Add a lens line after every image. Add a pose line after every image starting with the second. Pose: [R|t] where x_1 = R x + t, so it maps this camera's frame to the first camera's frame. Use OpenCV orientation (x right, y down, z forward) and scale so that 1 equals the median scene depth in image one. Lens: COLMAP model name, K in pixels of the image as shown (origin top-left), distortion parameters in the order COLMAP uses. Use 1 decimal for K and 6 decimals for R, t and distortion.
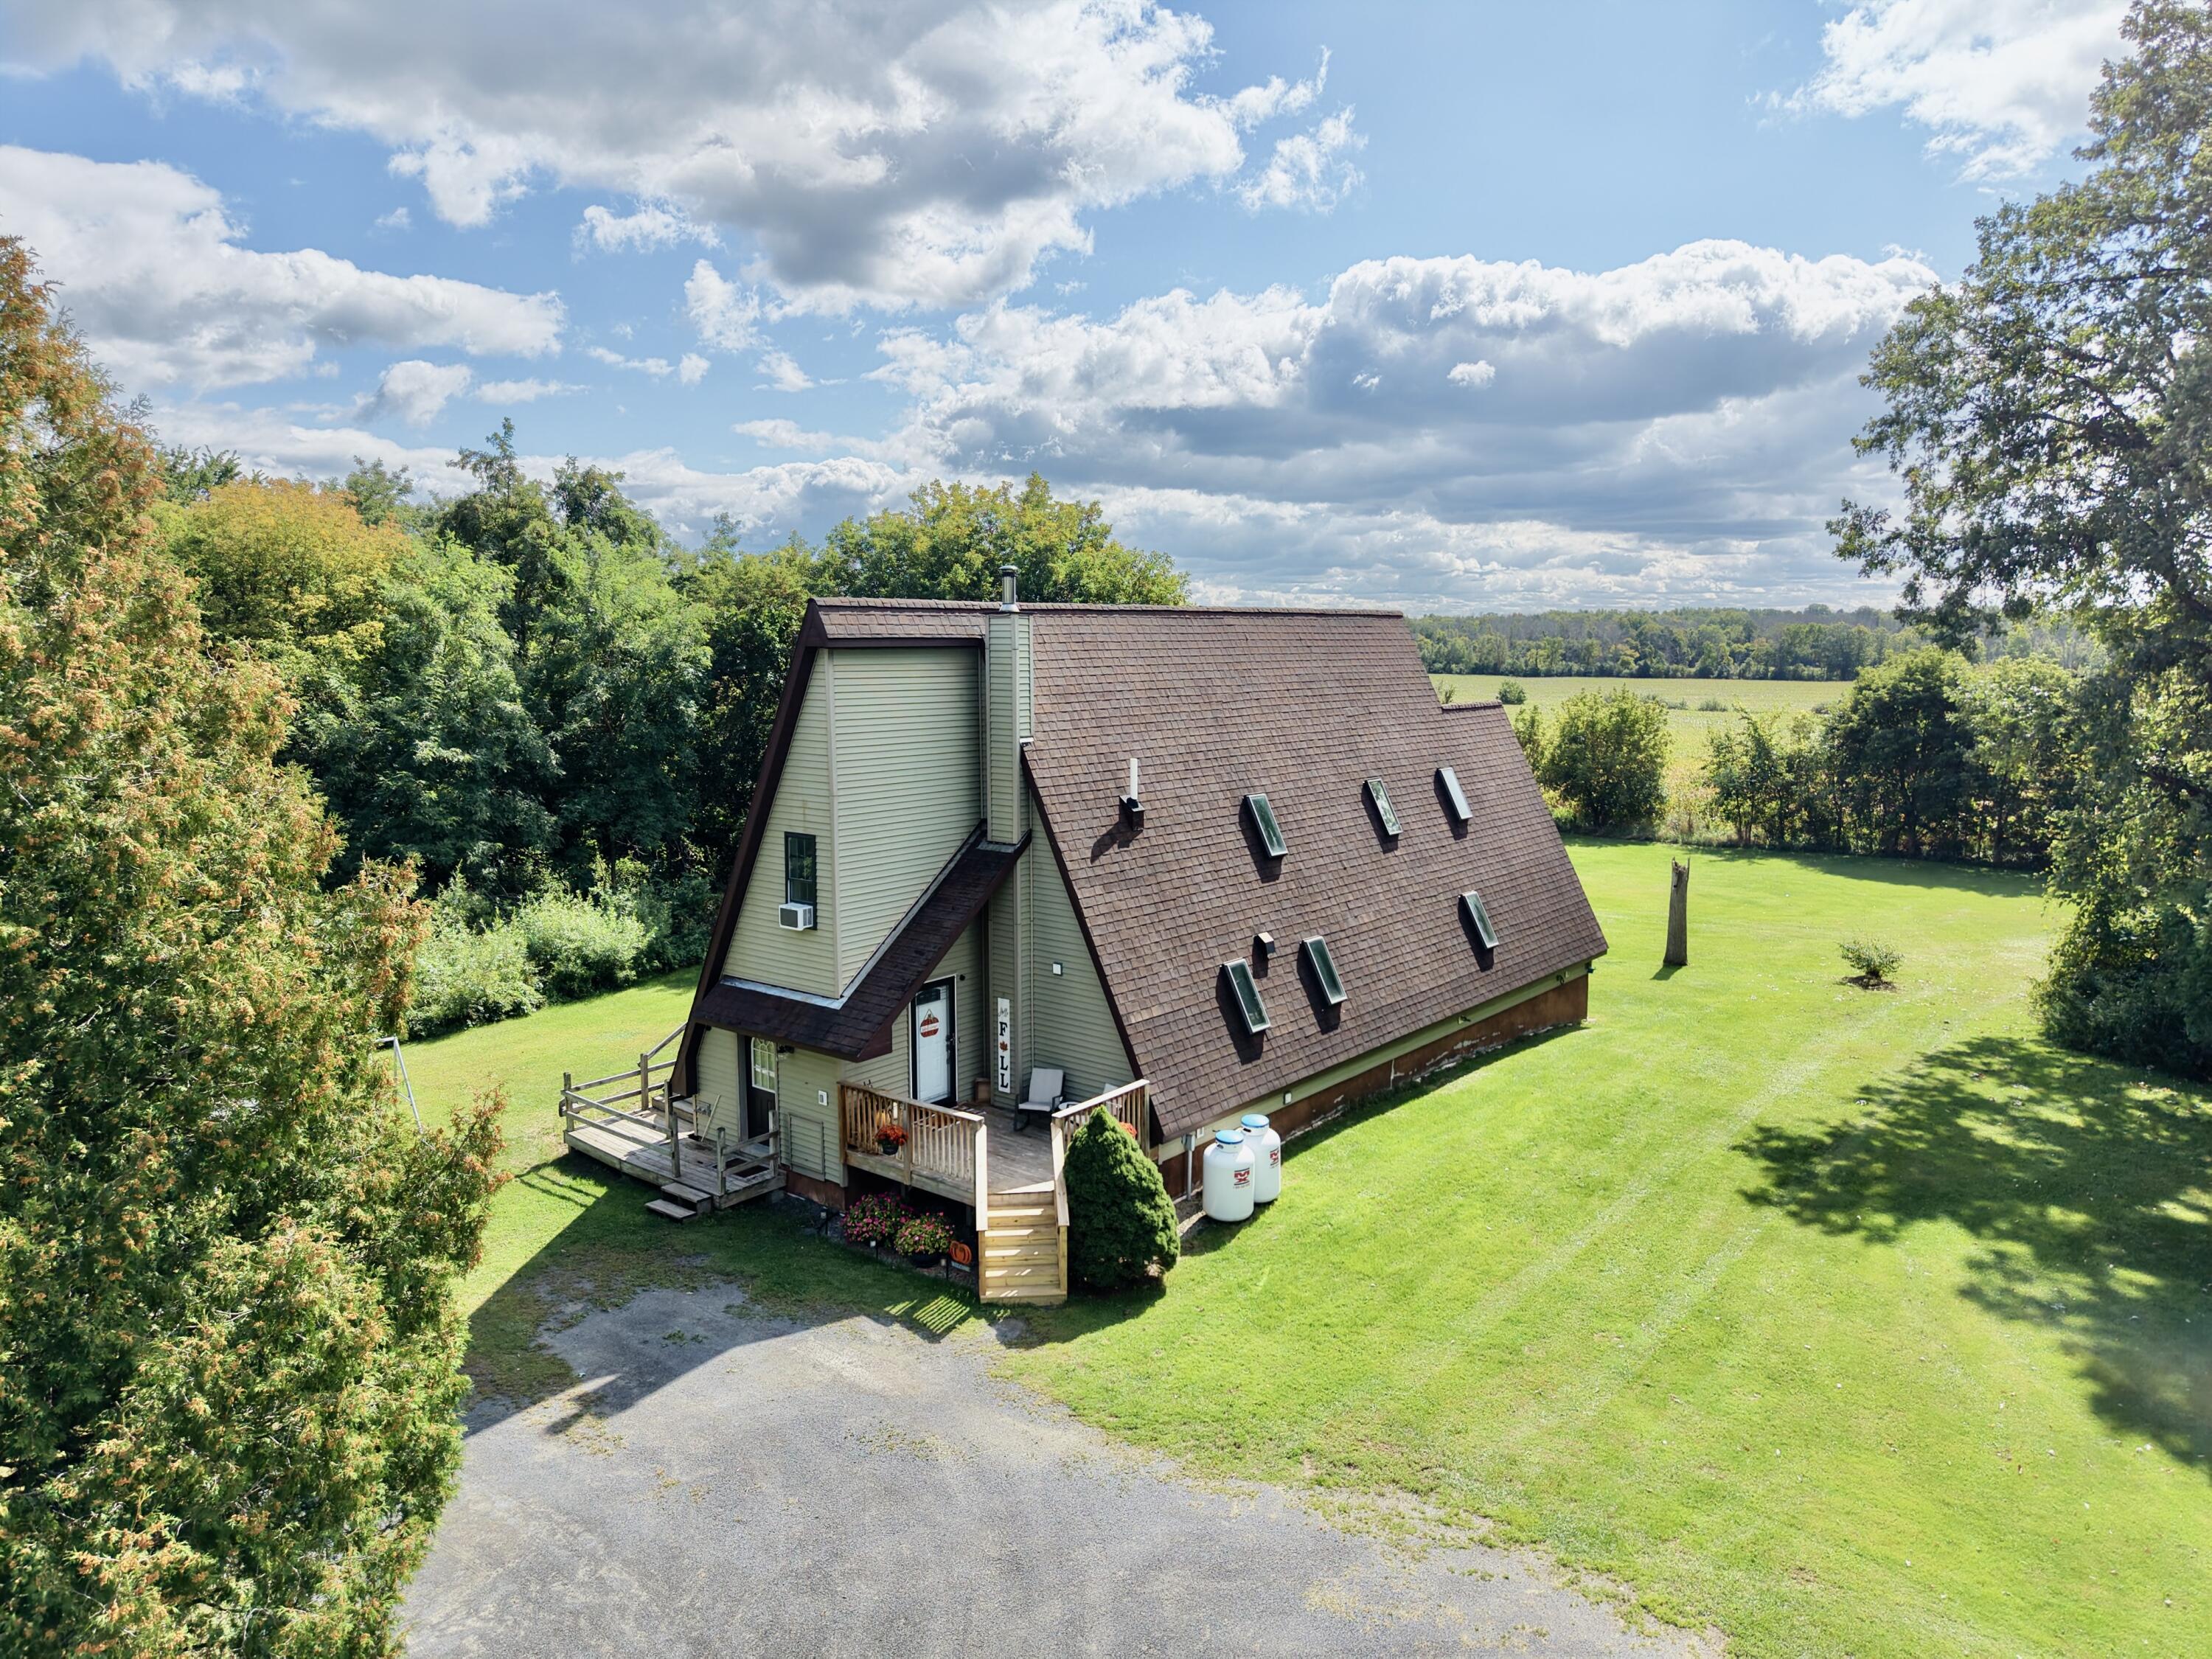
lens RADIAL K [[1514.6, 0, 1101.4], [0, 1514.6, 817.2], [0, 0, 1]] dist [0.053926, -0.051023]
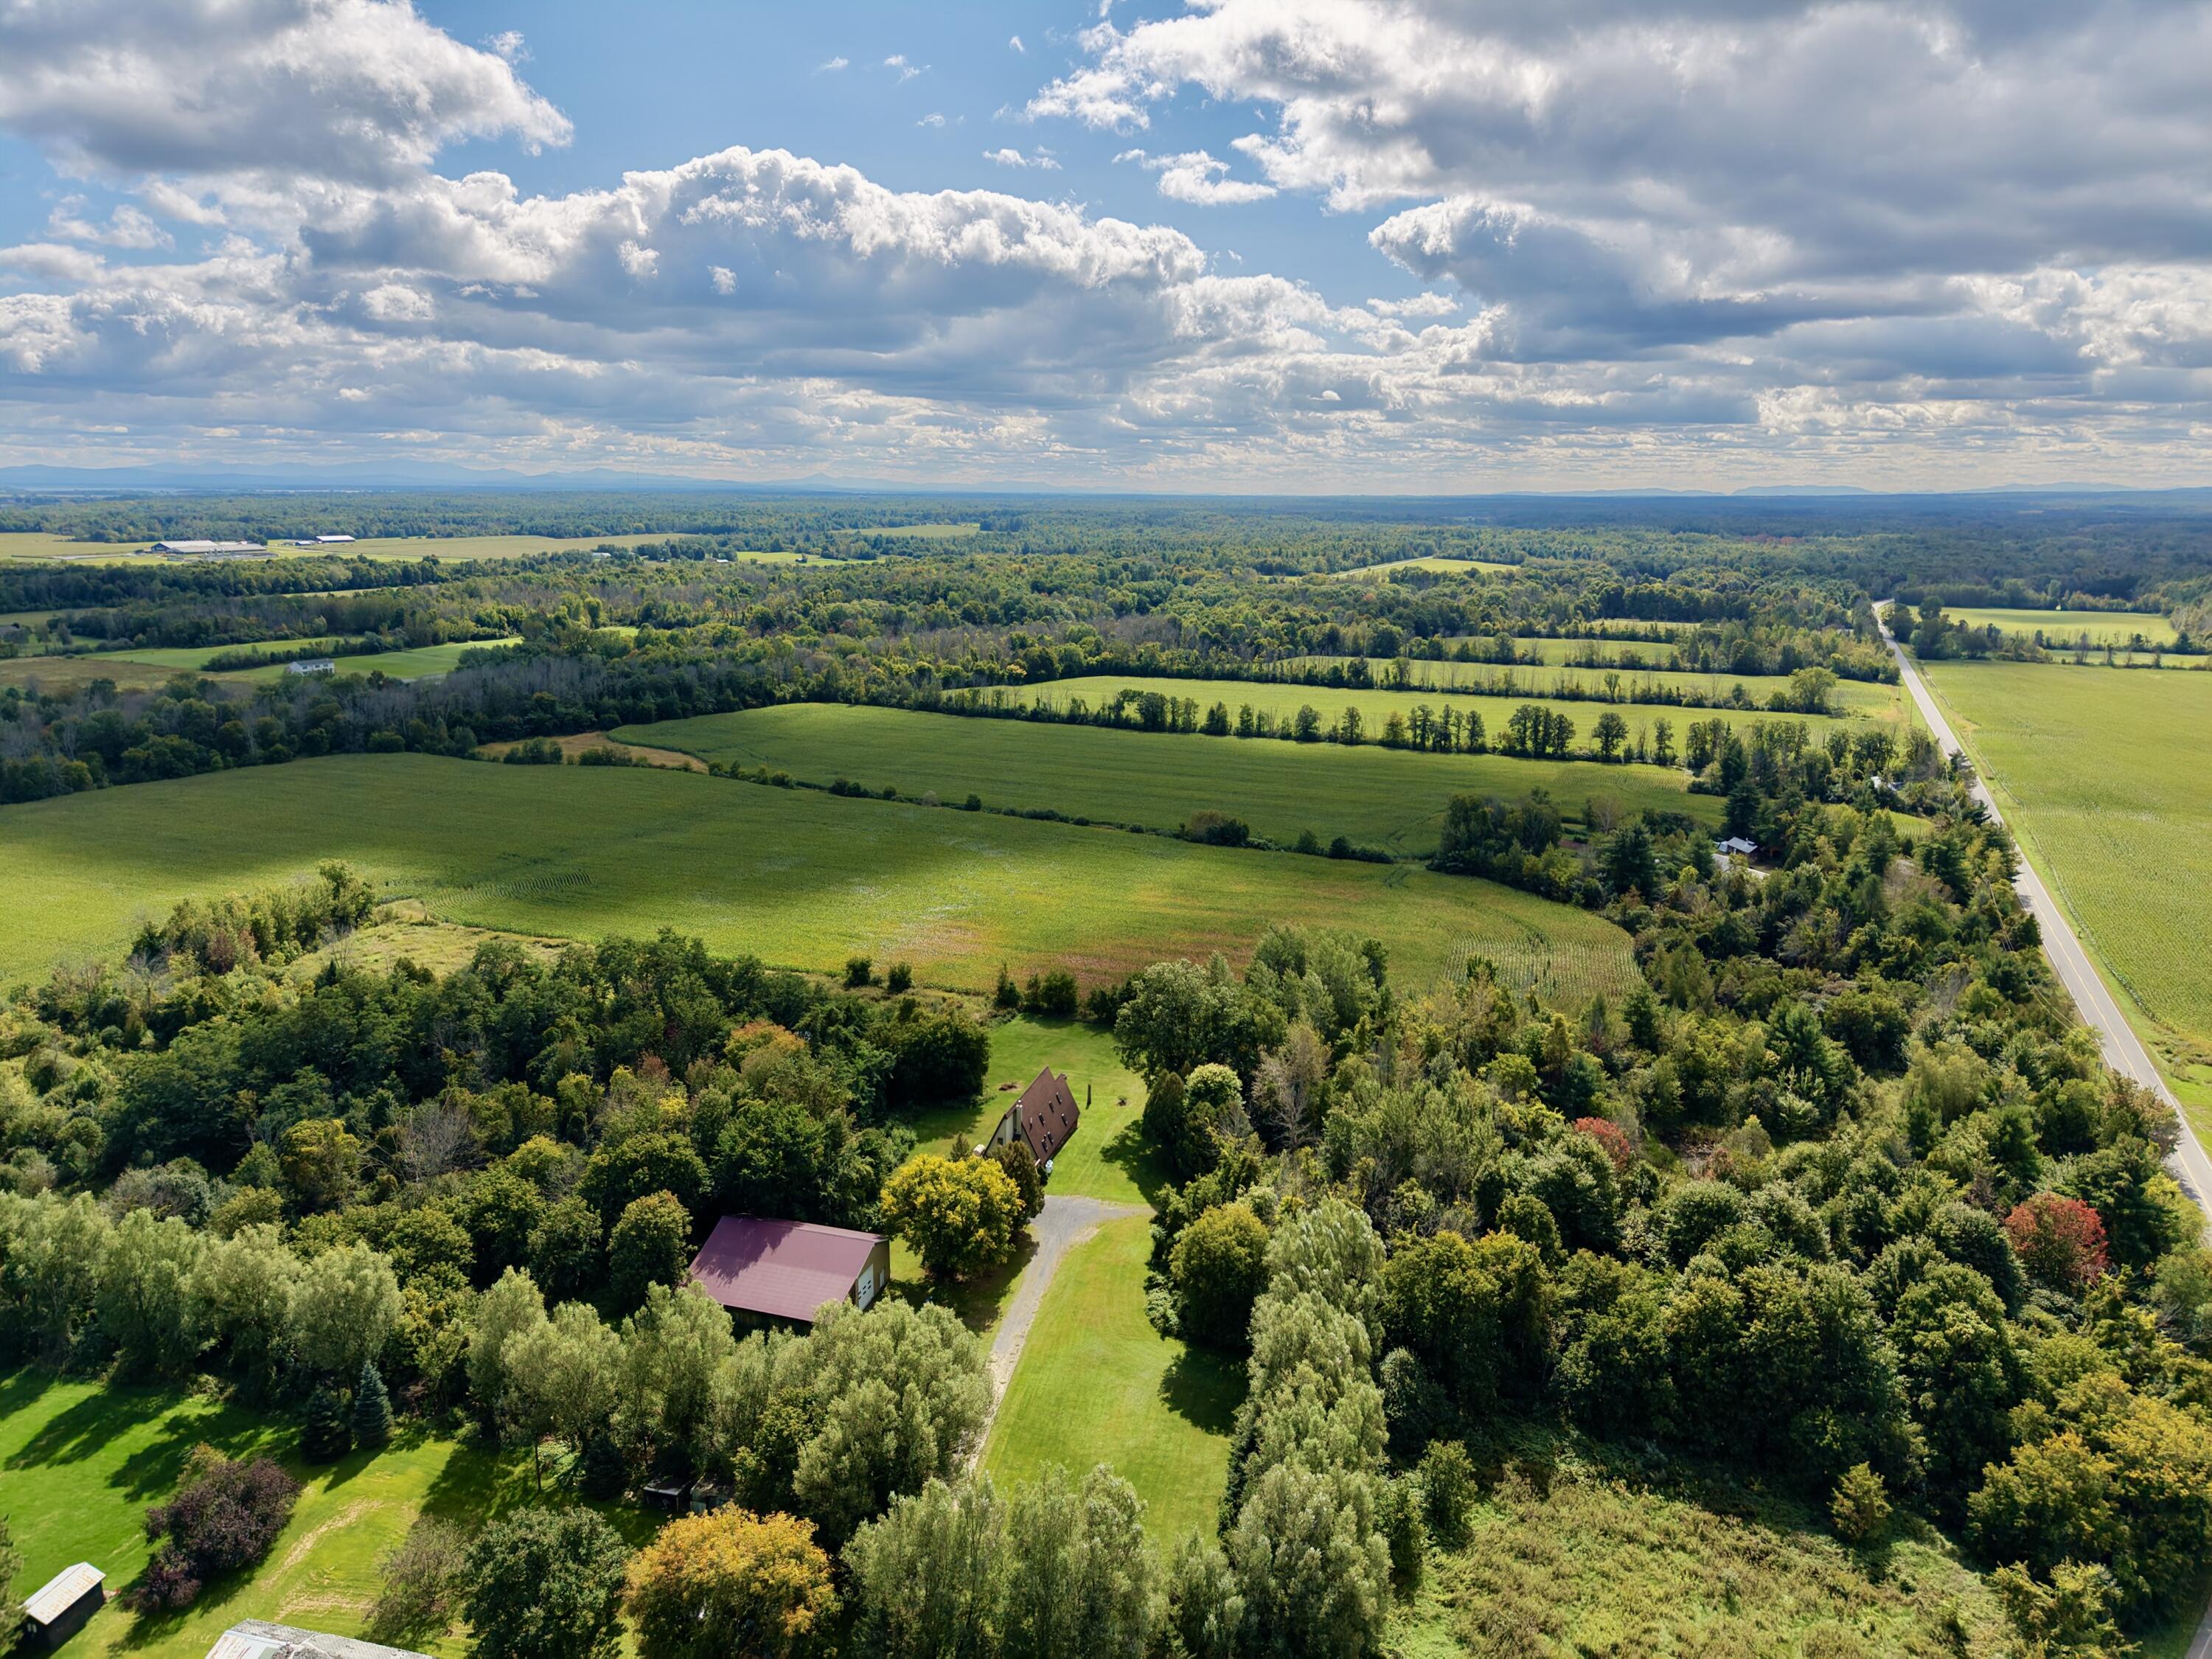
lens RADIAL K [[1514.6, 0, 1096.5], [0, 1514.6, 827.9], [0, 0, 1]] dist [0.053926, -0.051023]
pose [[0.920827, -0.078561, 0.381977, -2.676569], [0.037923, 0.992895, 0.112787, -2.528669], [-0.388124, -0.089372, 0.917263, -6.562434]]
